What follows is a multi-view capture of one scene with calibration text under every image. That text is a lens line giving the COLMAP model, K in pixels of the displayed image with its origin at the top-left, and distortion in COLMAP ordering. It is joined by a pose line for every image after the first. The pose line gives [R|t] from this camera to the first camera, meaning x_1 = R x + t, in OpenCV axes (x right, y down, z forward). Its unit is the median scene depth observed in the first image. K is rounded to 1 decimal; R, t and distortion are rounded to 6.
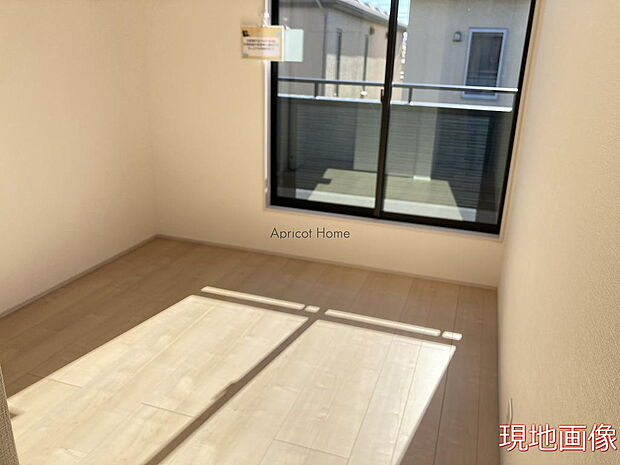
lens RADIAL K [[512.1, 0, 310.5], [0, 512.1, 235.6], [0, 0, 1]] dist [0.035287, -0.050867]
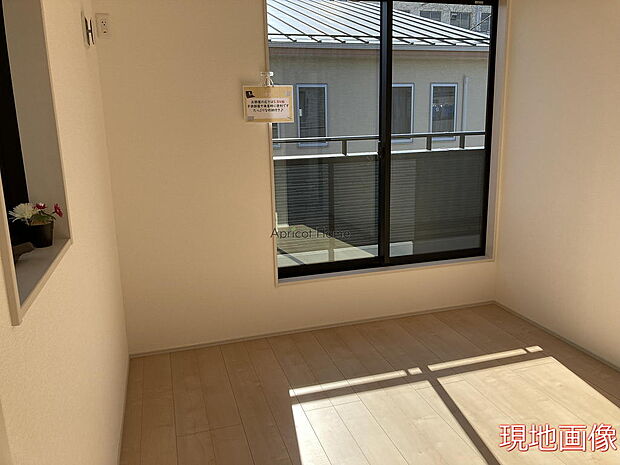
lens RADIAL K [[512.1, 0, 309.7], [0, 512.1, 228.8], [0, 0, 1]] dist [0.035287, -0.050867]
pose [[0.811784, -0.180755, 0.555279, -0.574039], [0.243572, 0.969031, -0.040648, -0.107528], [-0.530735, 0.168248, 0.830670, 0.249649]]
